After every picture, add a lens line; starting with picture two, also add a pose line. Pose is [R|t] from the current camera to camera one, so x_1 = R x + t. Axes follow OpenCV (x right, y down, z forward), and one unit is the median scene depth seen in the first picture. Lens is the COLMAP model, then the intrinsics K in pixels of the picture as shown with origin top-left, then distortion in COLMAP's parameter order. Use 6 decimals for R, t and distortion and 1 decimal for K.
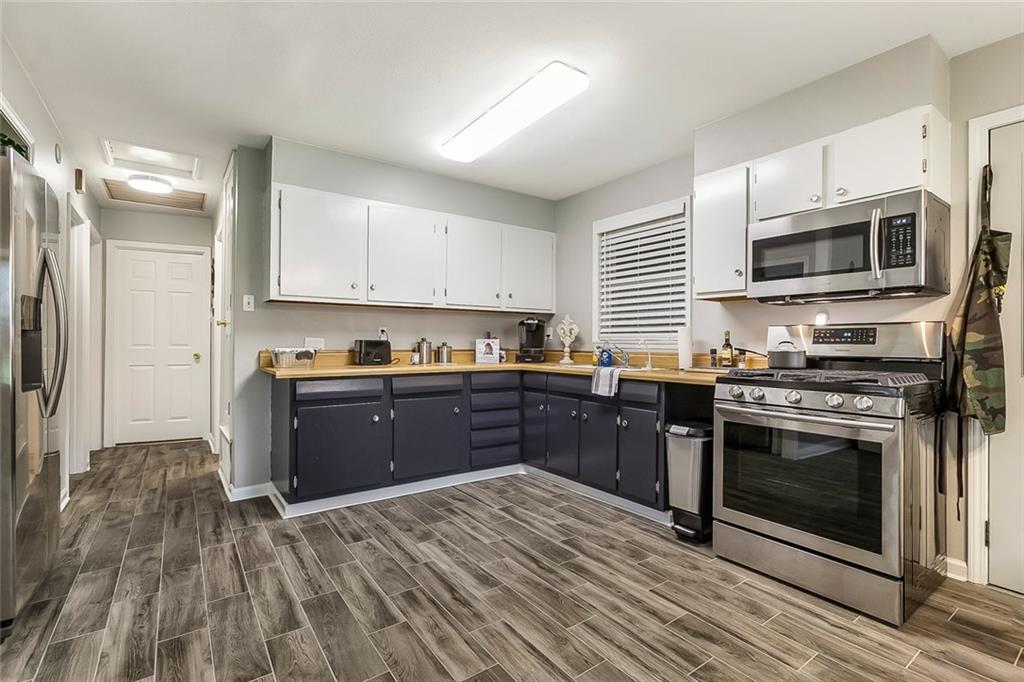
lens RADIAL K [[471.8, 0, 513.2], [0, 471.8, 339.7], [0, 0, 1]] dist [-0.001127, 0.000127]
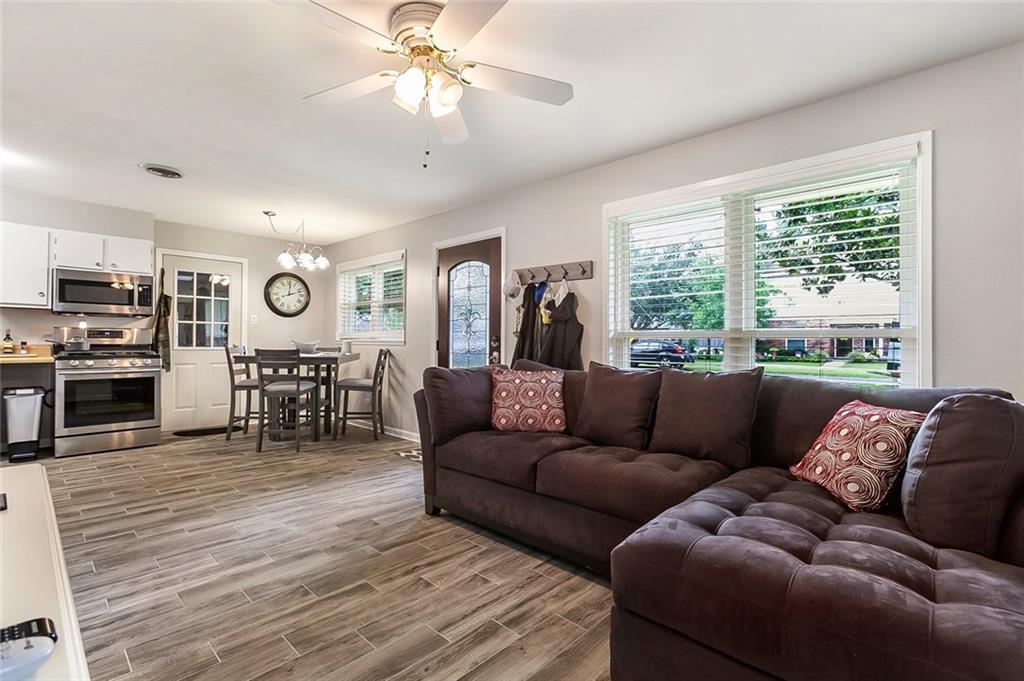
lens RADIAL K [[471.8, 0, 513.2], [0, 471.8, 339.2], [0, 0, 1]] dist [-0.001127, 0.000127]
pose [[-0.181361, 0.004252, 0.983407, -1.593243], [-0.010786, 0.999922, -0.006313, 0.007147], [-0.983357, -0.011752, -0.181301, -0.347767]]
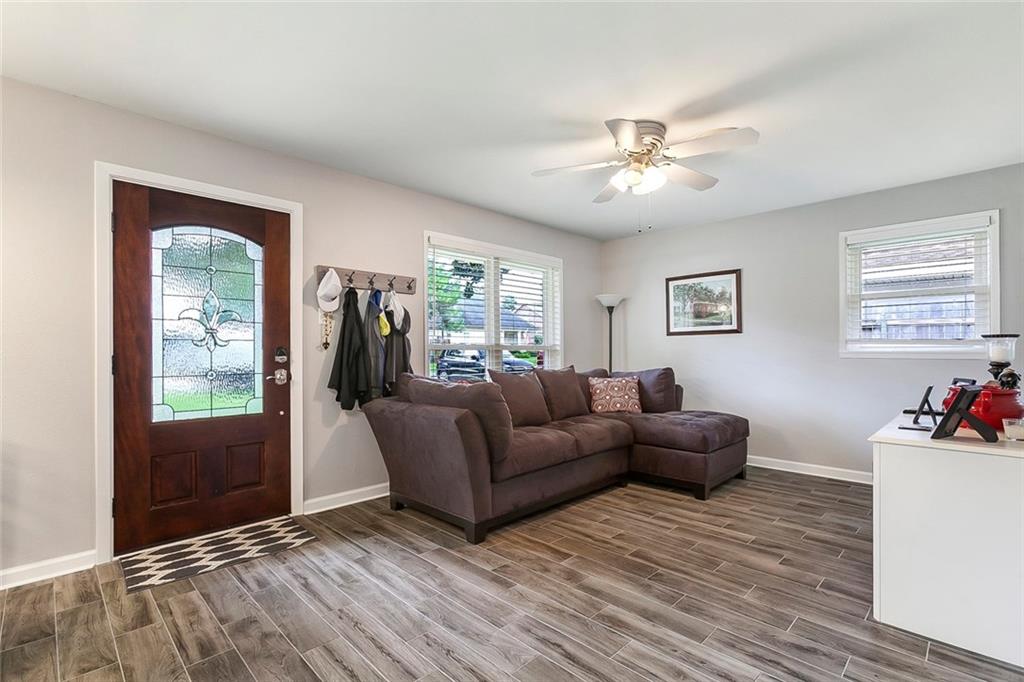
lens RADIAL K [[470.2, 0, 511.6], [0, 470.2, 349.6], [0, 0, 1]] dist [0.000553, 0.000737]
pose [[-0.986856, -0.002414, -0.161586, -0.235358], [-0.001577, 0.999985, -0.005306, -0.005105], [0.161596, -0.004982, -0.986844, 0.779901]]
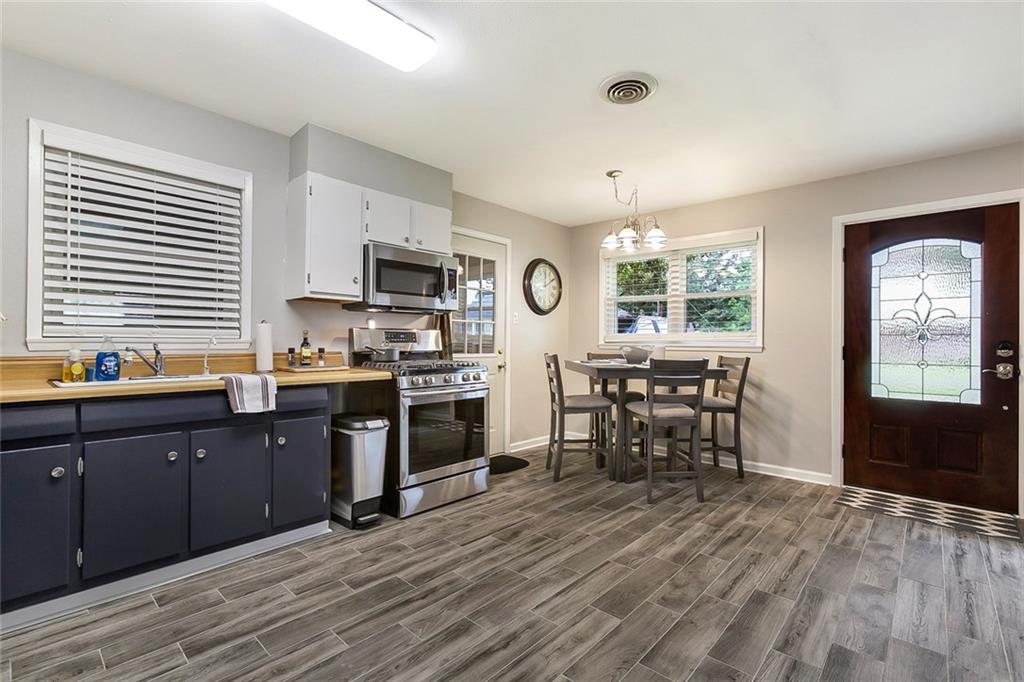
lens RADIAL K [[464.5, 0, 508.4], [0, 464.5, 340.7], [0, 0, 1]] dist [-0.001548, 0.000360]
pose [[-0.201574, -0.002303, 0.979471, -0.779929], [-0.012596, 0.999921, -0.000241, -0.000991], [-0.979392, -0.012386, -0.201587, 0.968831]]
